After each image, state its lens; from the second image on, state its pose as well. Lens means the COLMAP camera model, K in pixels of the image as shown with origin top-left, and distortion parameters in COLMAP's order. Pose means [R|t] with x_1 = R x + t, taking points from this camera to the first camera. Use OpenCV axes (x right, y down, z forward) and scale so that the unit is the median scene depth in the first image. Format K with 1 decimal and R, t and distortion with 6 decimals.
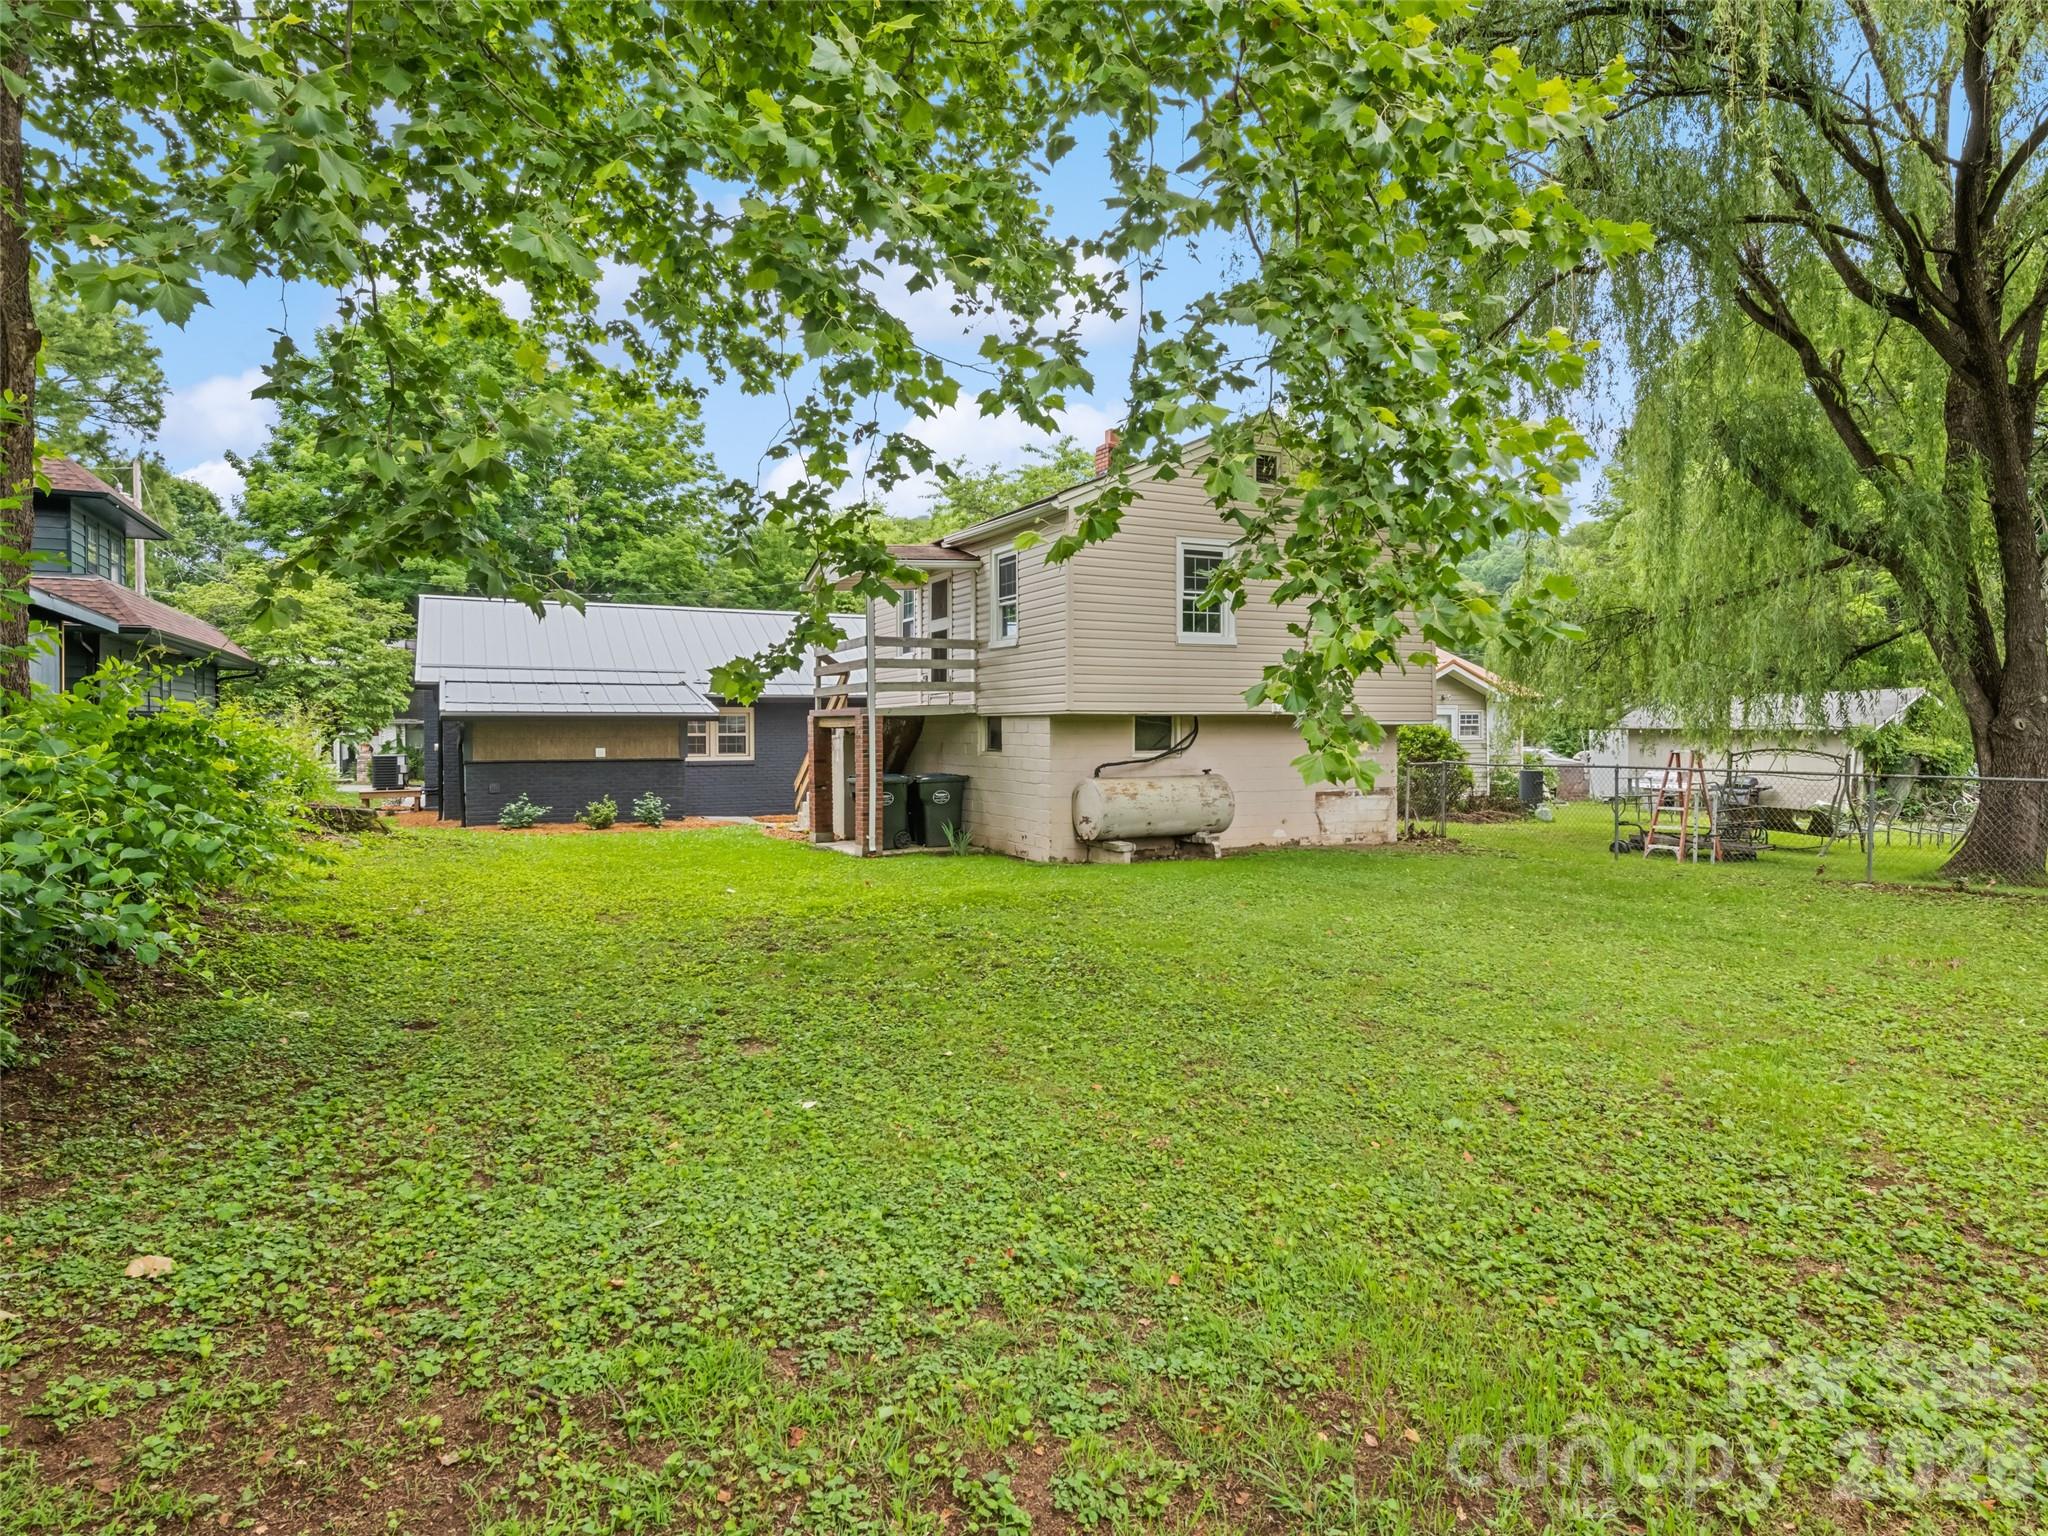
lens RADIAL K [[1090.0, 0, 1020.7], [0, 1090.0, 767.4], [0, 0, 1]] dist [0.002263, 0.000560]
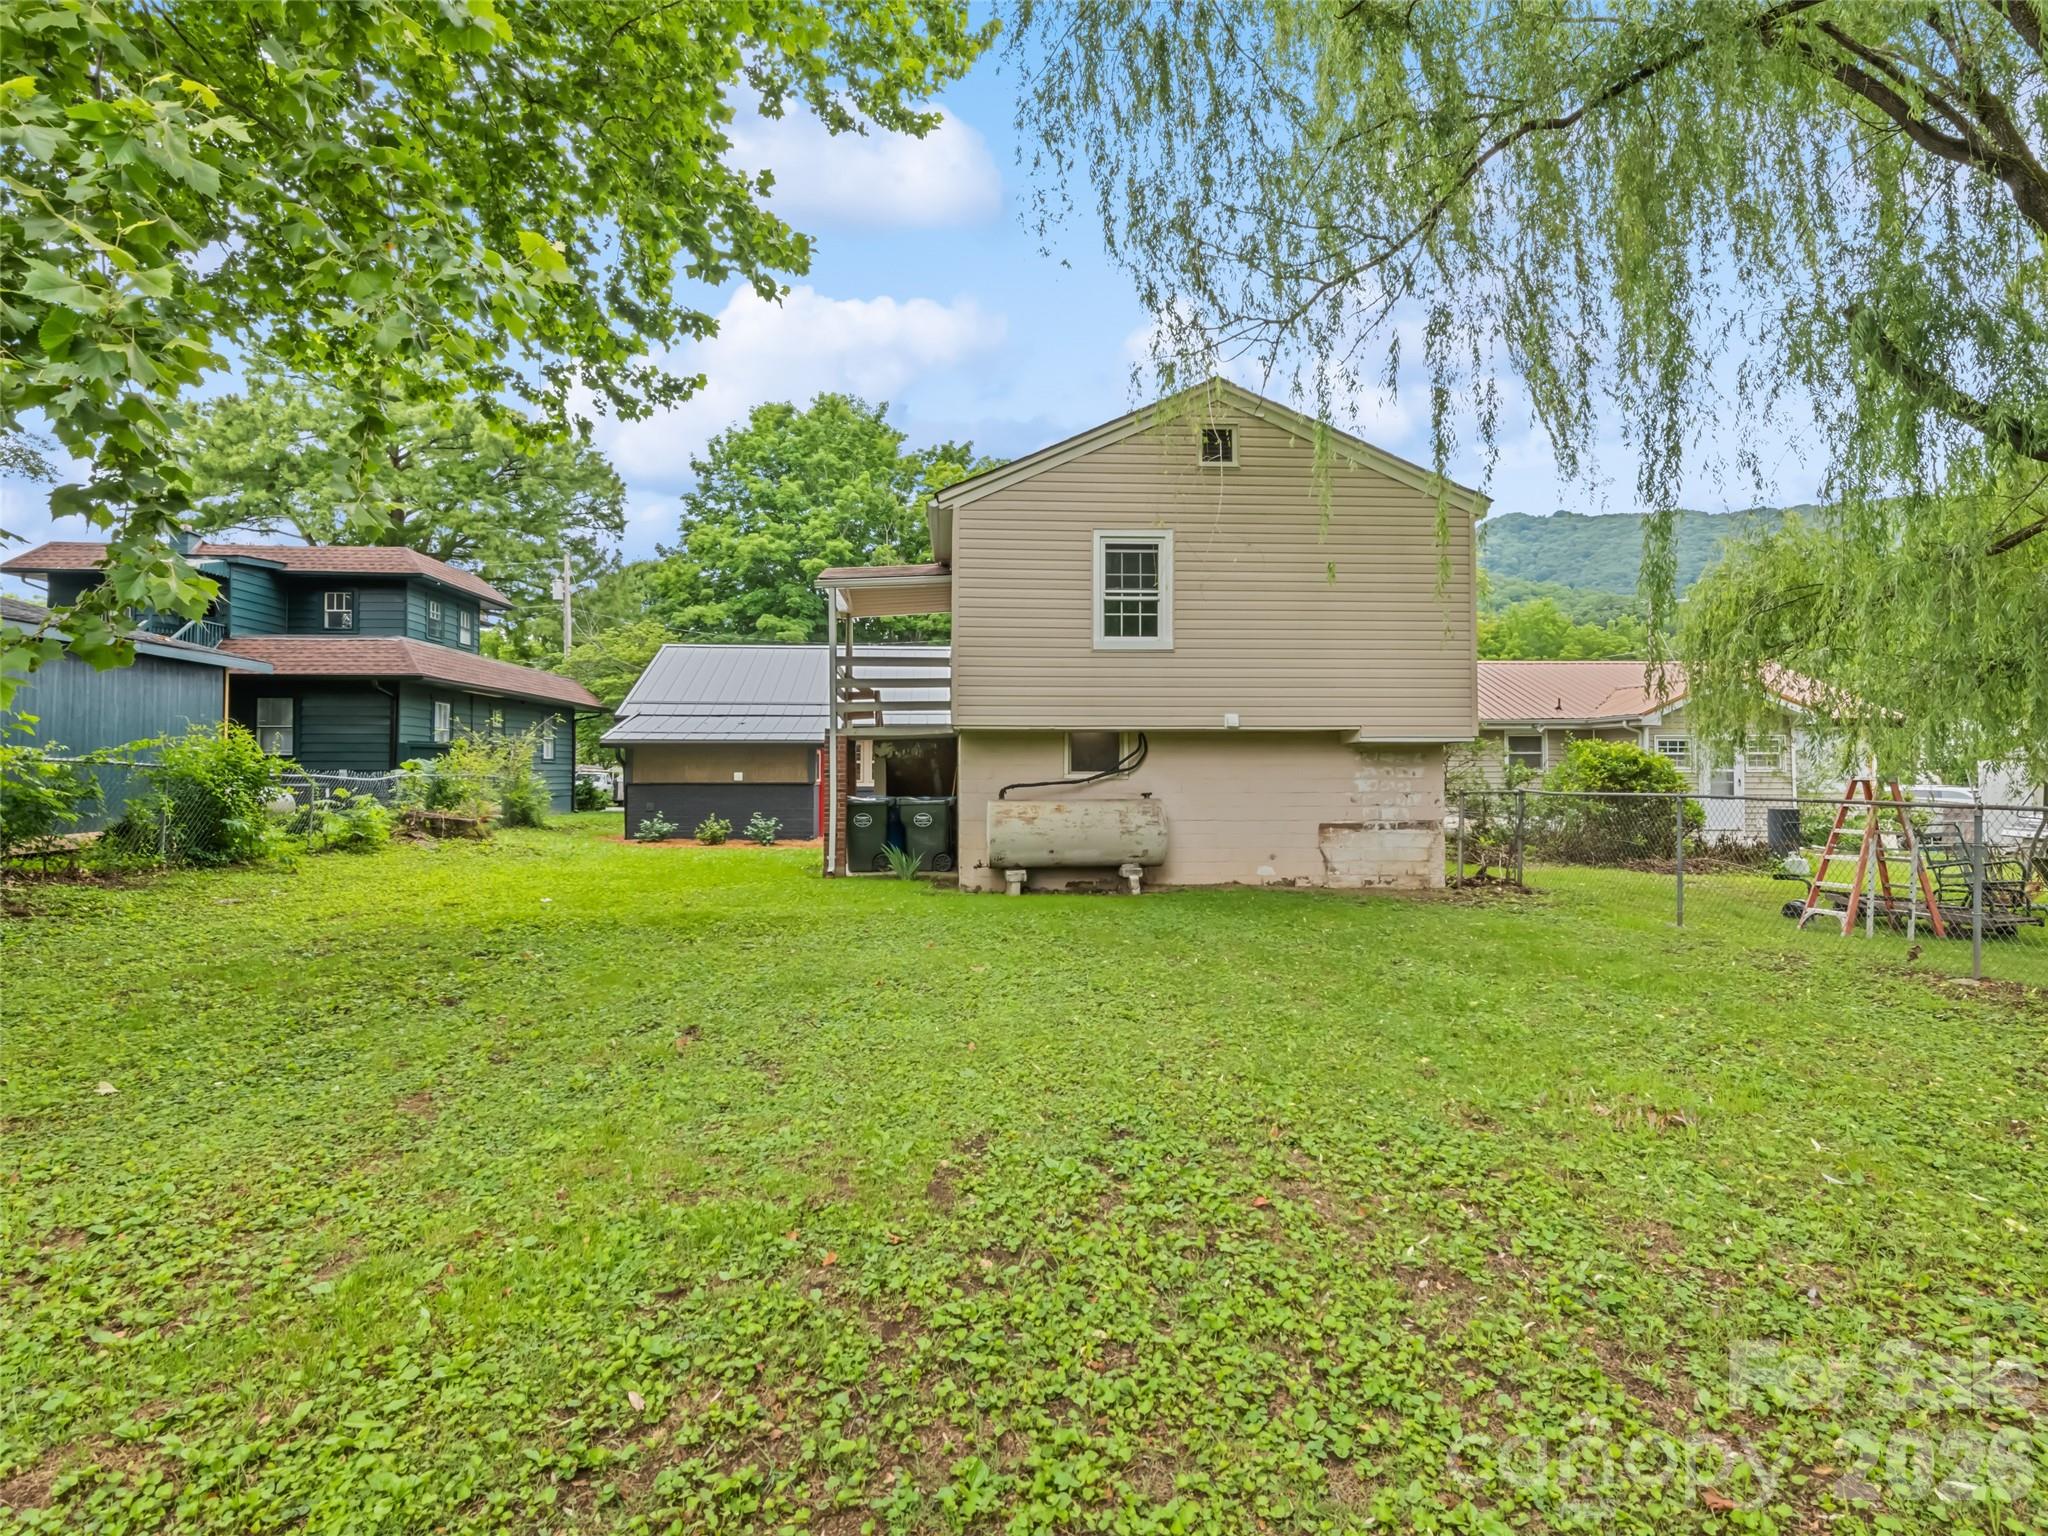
lens RADIAL K [[1018.5, 0, 1024.2], [0, 1018.5, 765.4], [0, 0, 1]] dist [0.002699, 0.000023]
pose [[0.933700, 0.002163, -0.358051, 0.365372], [-0.015517, 0.999287, -0.034426, 0.009314], [0.357721, 0.037699, 0.933067, 0.199067]]
